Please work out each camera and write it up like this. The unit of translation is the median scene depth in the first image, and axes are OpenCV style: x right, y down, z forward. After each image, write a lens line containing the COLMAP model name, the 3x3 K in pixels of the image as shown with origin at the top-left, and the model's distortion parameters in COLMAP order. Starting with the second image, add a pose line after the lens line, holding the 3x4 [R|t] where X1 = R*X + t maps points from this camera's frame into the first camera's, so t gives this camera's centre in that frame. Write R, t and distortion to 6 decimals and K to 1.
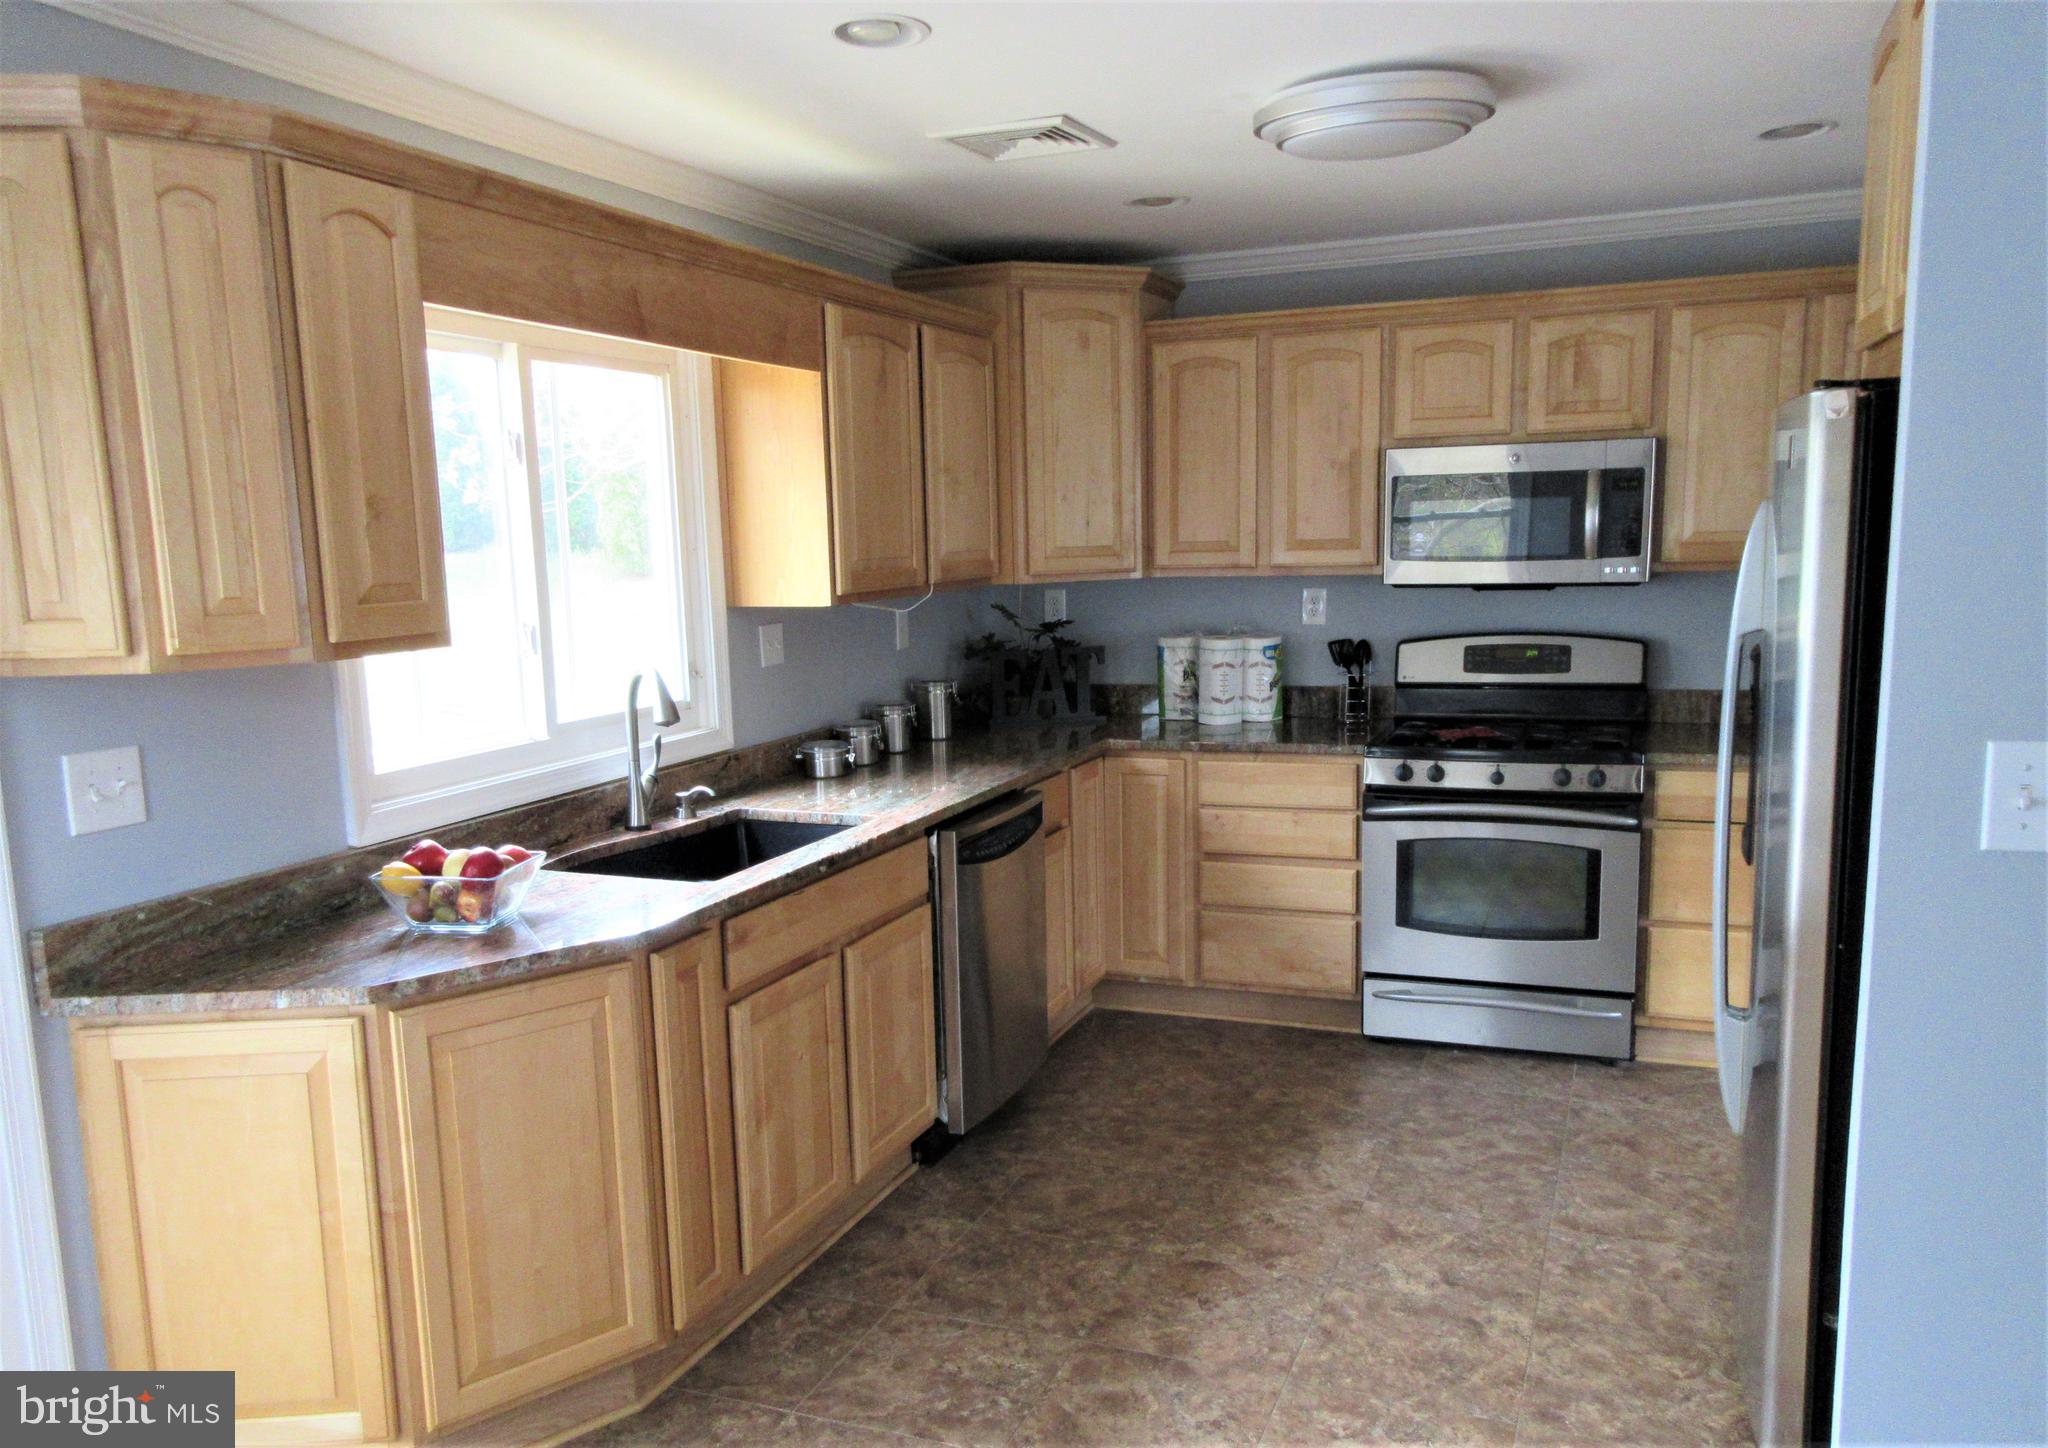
lens RADIAL K [[1534.4, 0, 1024.5], [0, 1534.4, 780.2], [0, 0, 1]] dist [-0.084155, 0.001232]
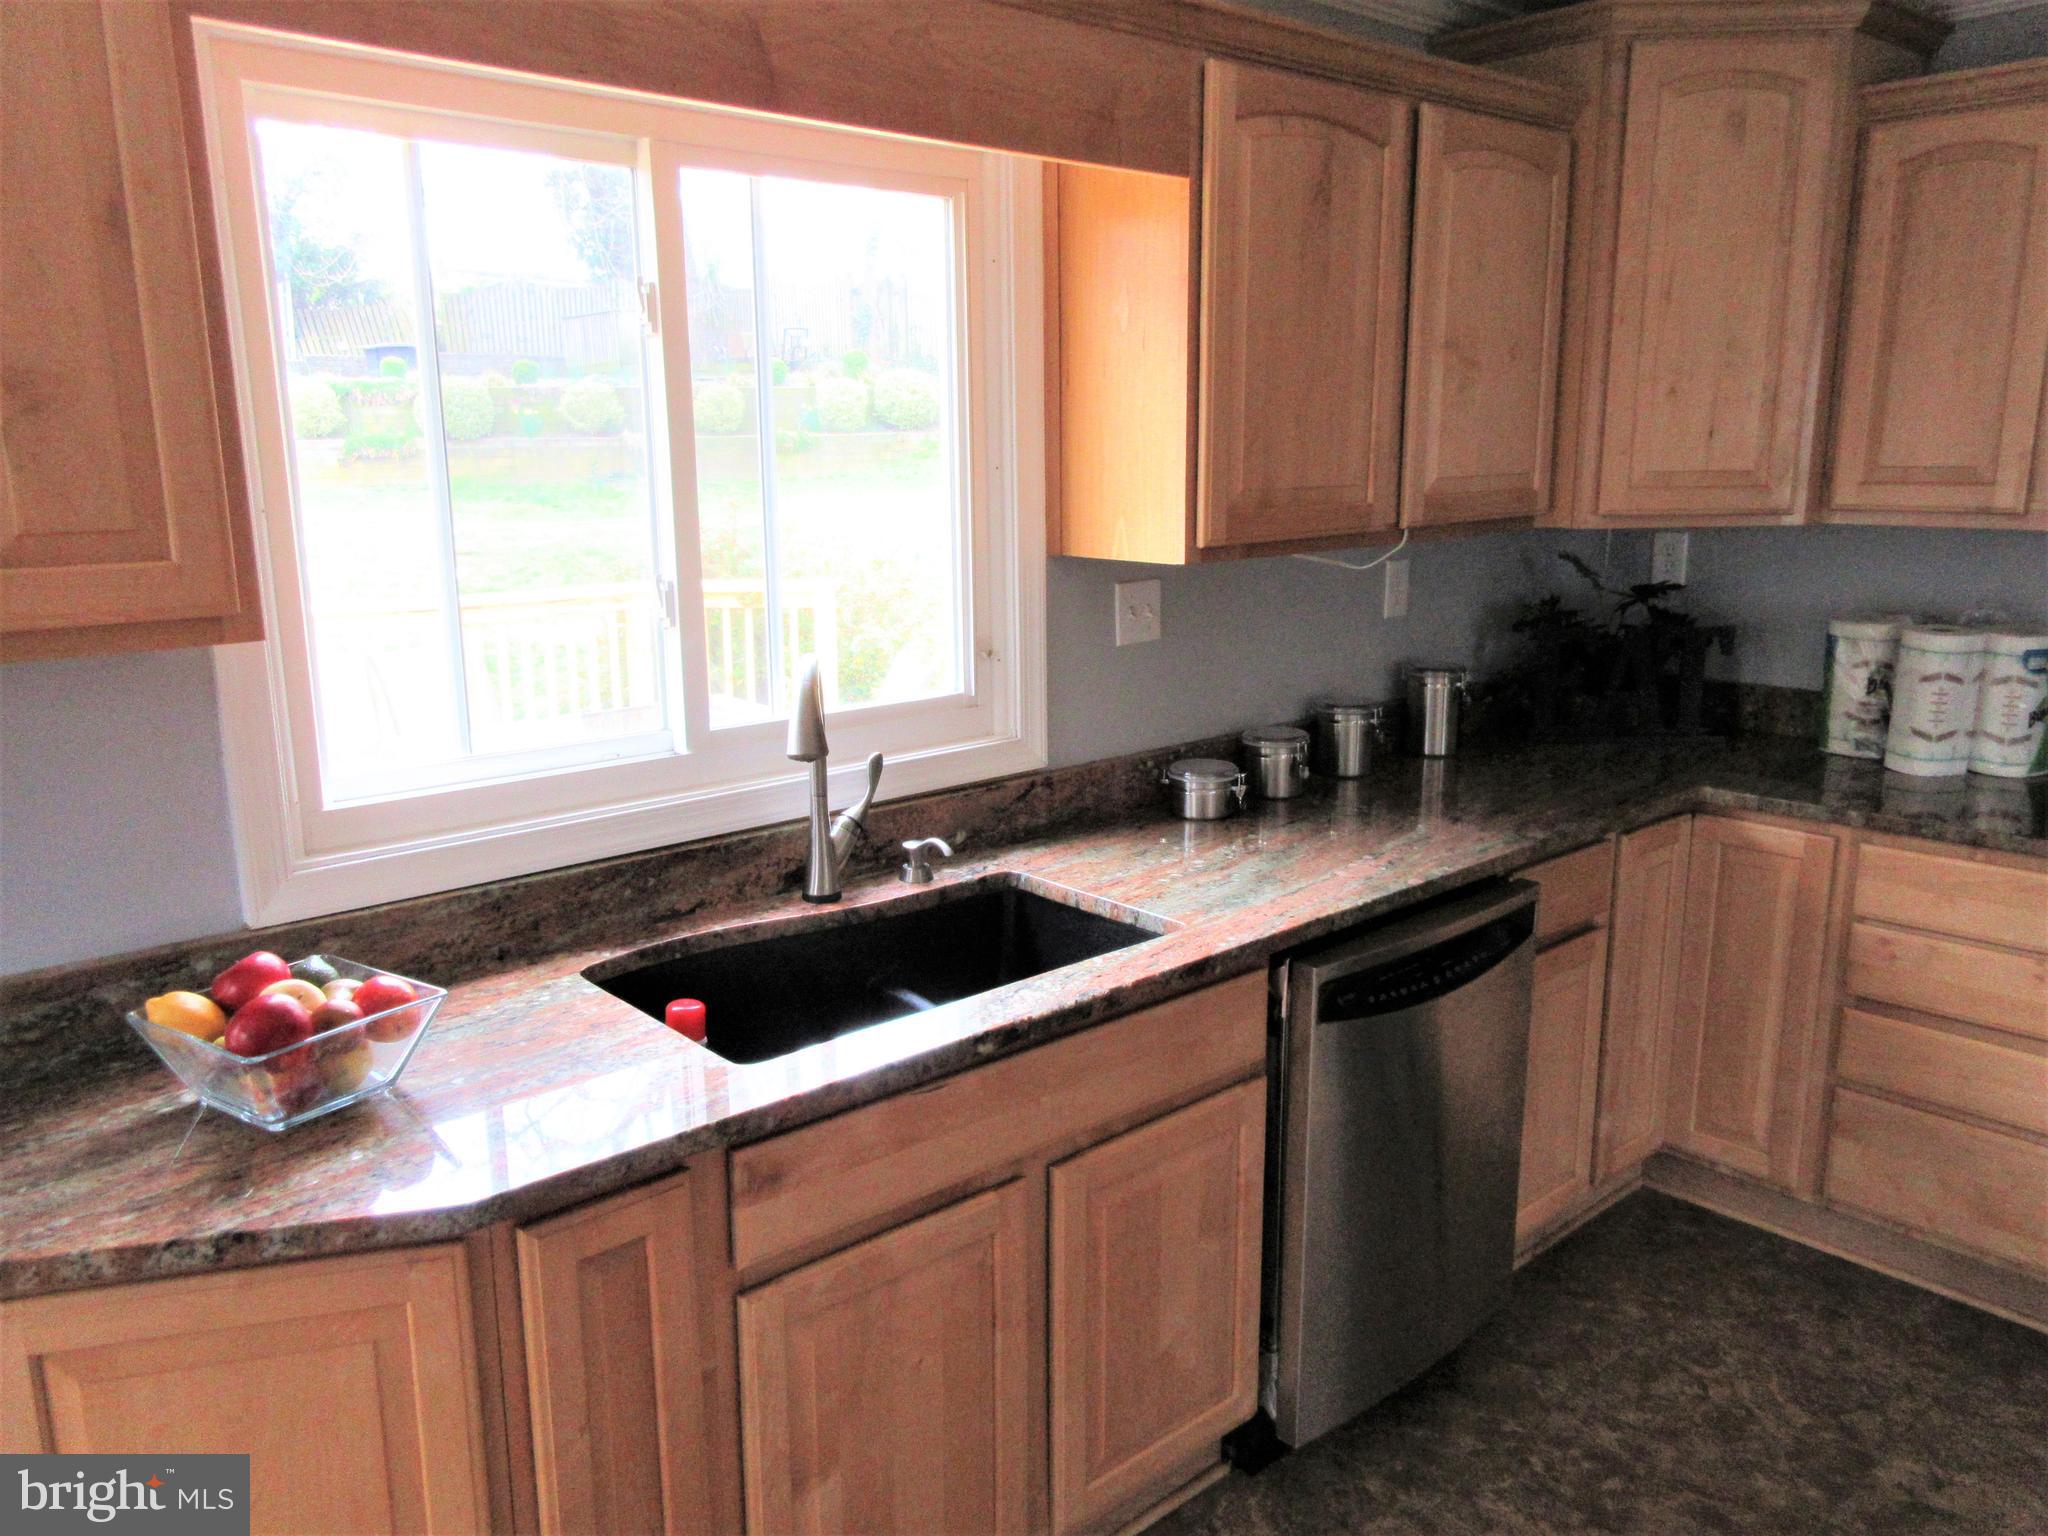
lens RADIAL K [[1511.0, 0, 1024.0], [0, 1511.0, 768.0], [0, 0, 1]] dist [-0.010924, 0.002816]
pose [[0.892103, 0.108746, -0.438551, 0.083168], [-0.082280, 0.993475, 0.078976, -0.065426], [0.444278, -0.034370, 0.895229, 0.364249]]
